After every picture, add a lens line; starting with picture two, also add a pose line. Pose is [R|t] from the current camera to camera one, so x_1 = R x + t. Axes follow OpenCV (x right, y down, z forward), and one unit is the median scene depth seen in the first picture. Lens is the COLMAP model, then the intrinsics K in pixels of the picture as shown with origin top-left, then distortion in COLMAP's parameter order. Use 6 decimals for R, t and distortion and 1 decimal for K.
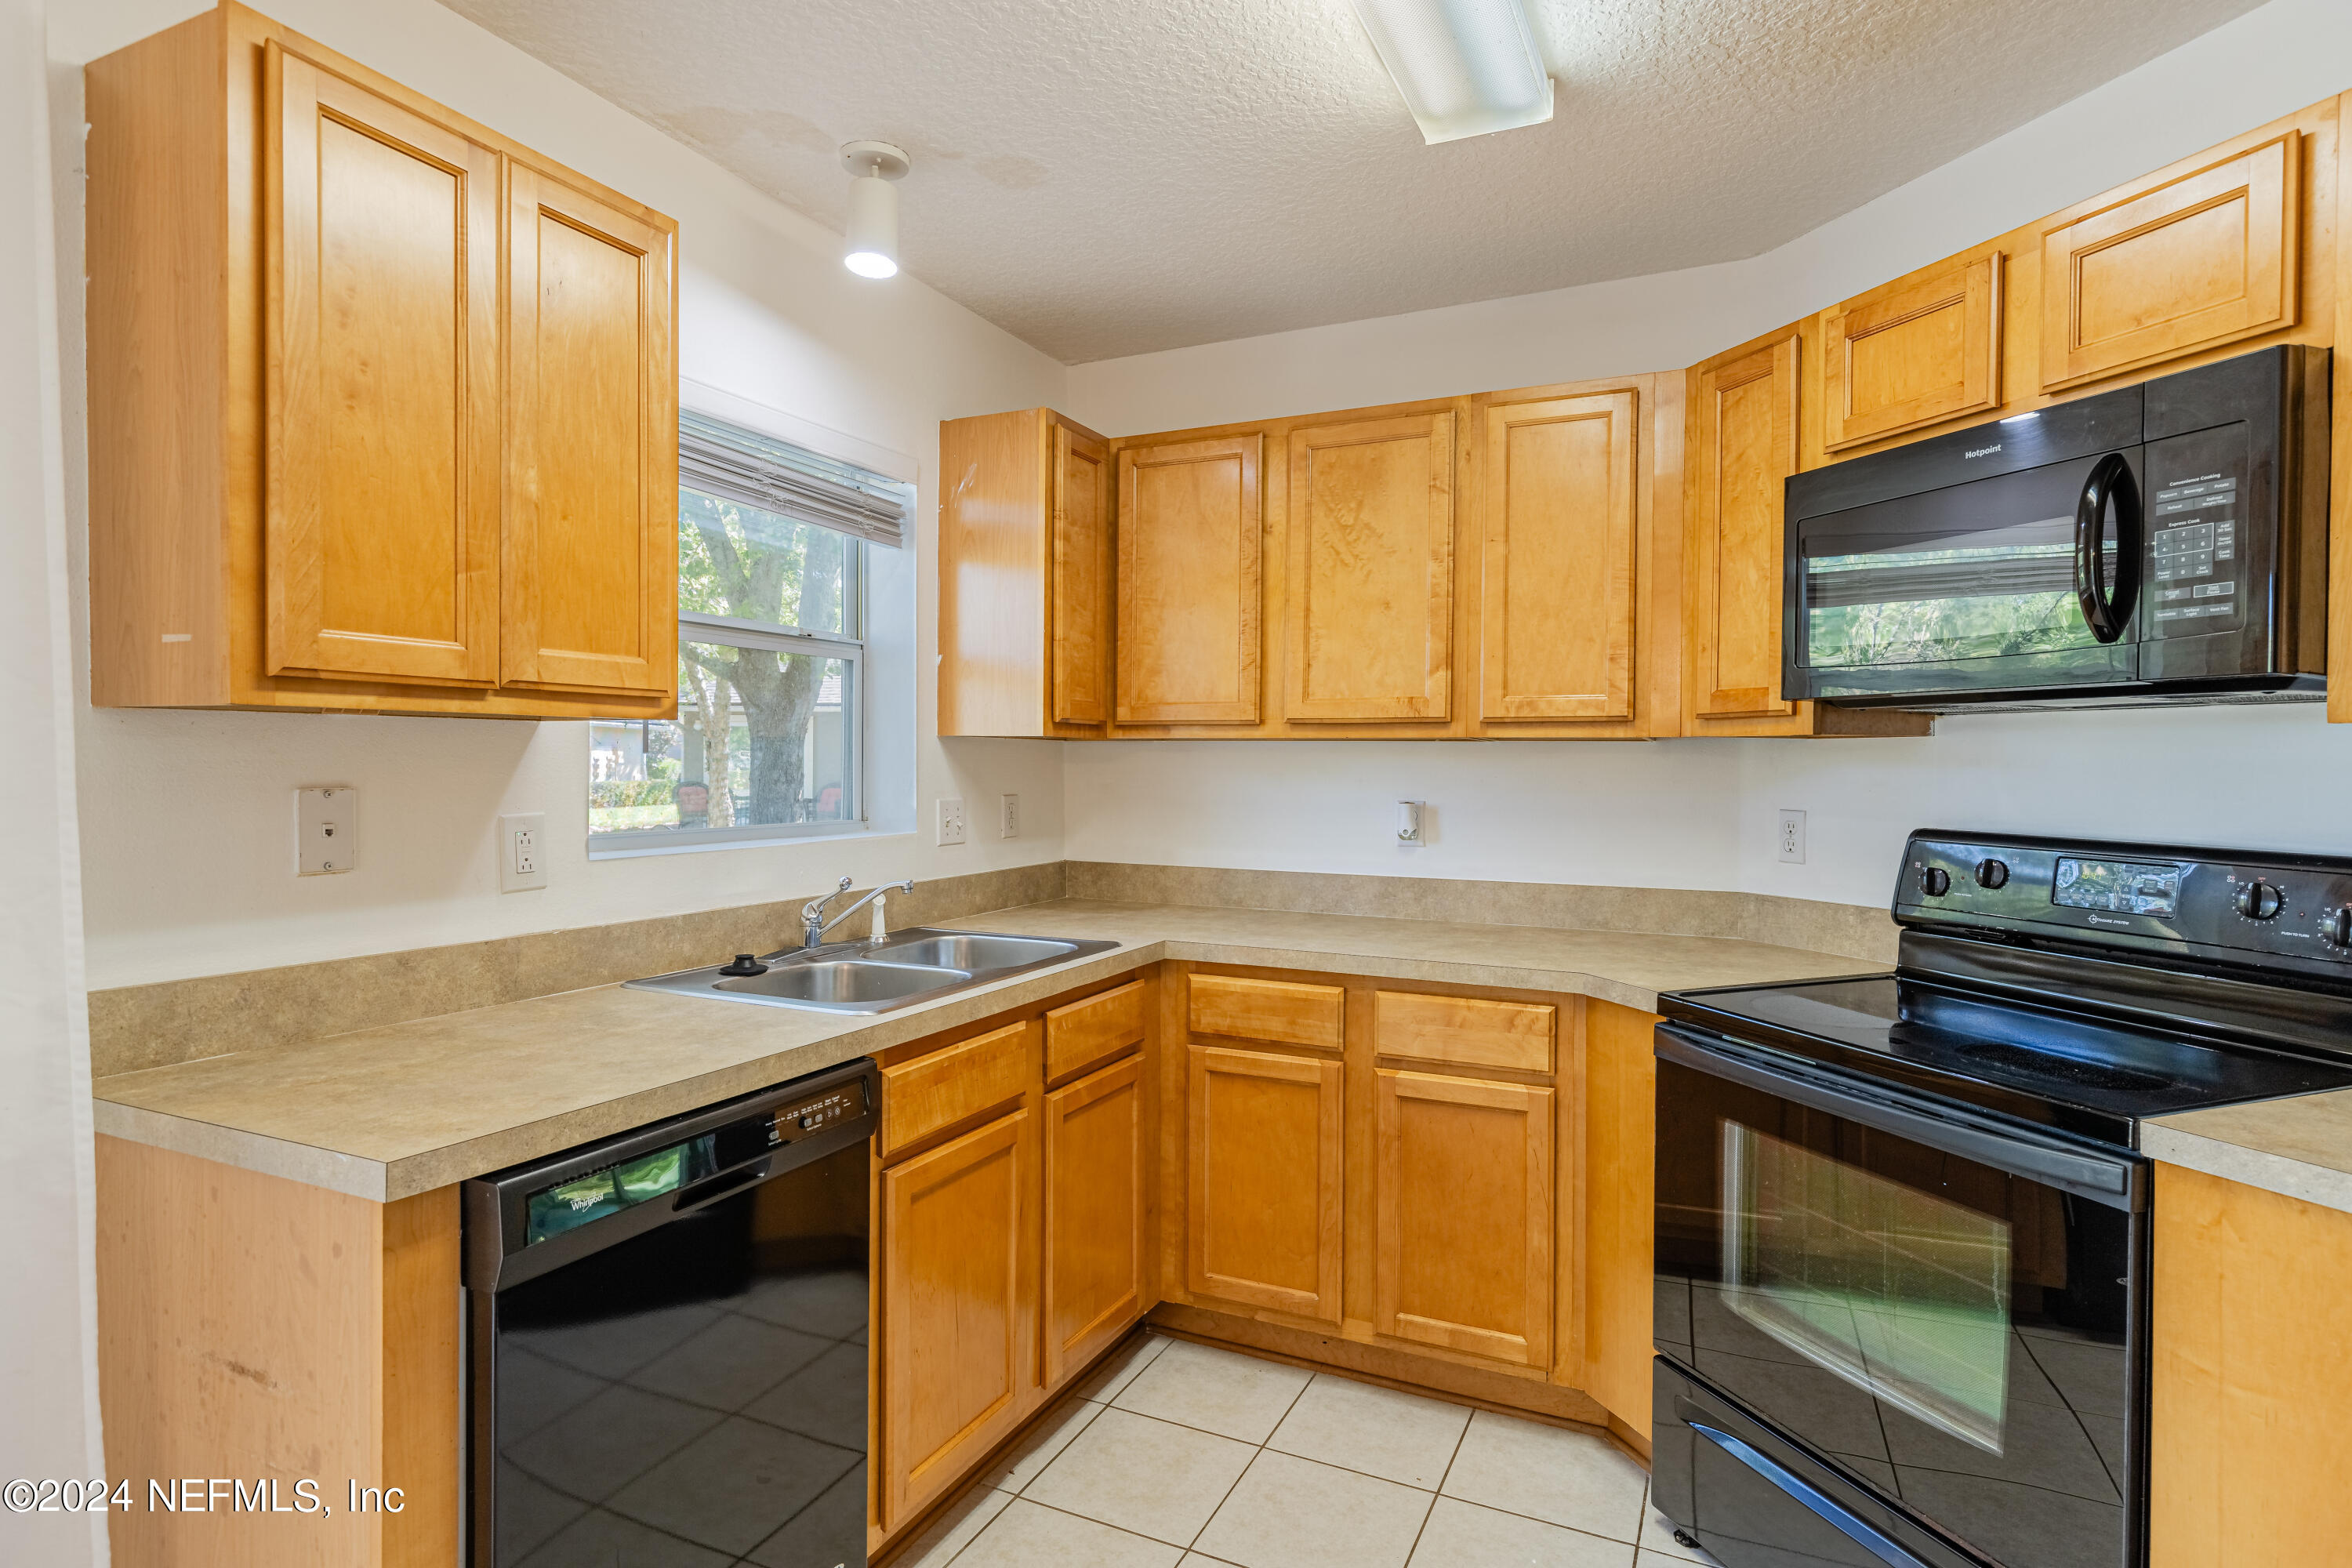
lens RADIAL K [[1223.0, 0, 1177.4], [0, 1223.0, 775.7], [0, 0, 1]] dist [0.001496, -0.000327]
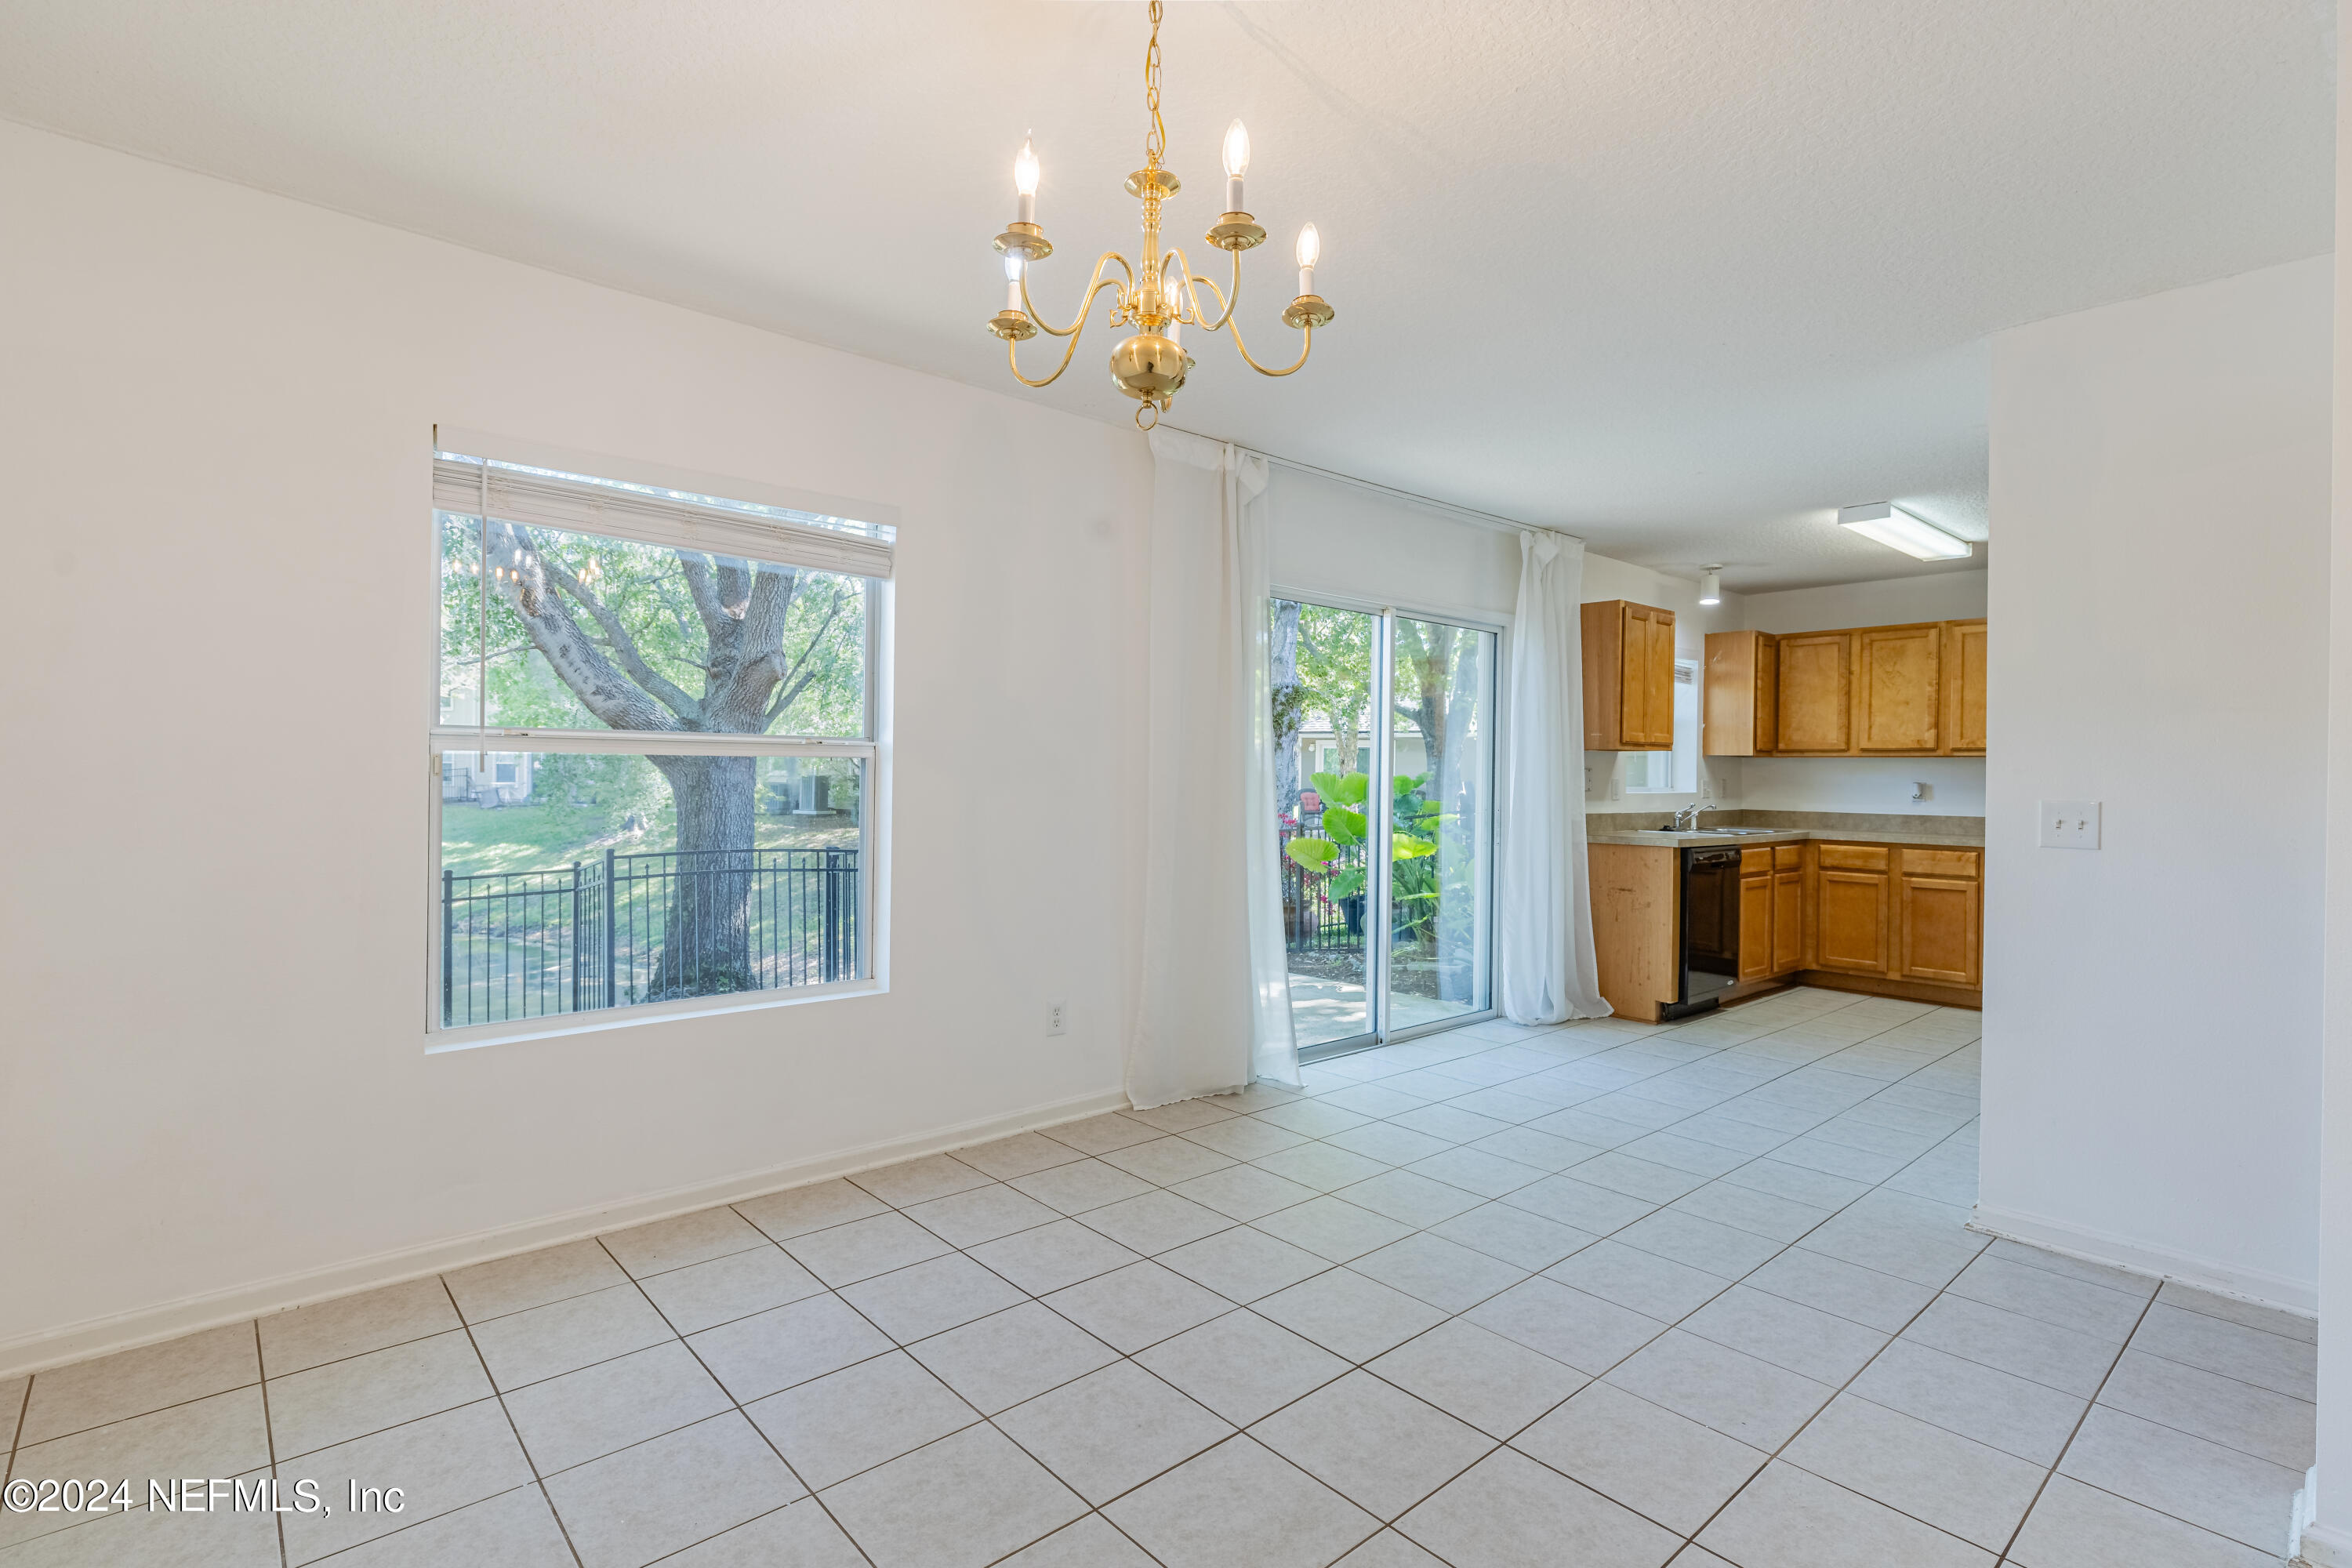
lens RADIAL K [[1119.2, 0, 1179.2], [0, 1119.2, 778.8], [0, 0, 1]] dist [-0.000316, -0.000105]
pose [[0.919845, 0.006322, -0.392232, -0.336878], [-0.010649, 0.999904, -0.008858, 0.058434], [0.392138, 0.012325, 0.919824, -1.894488]]
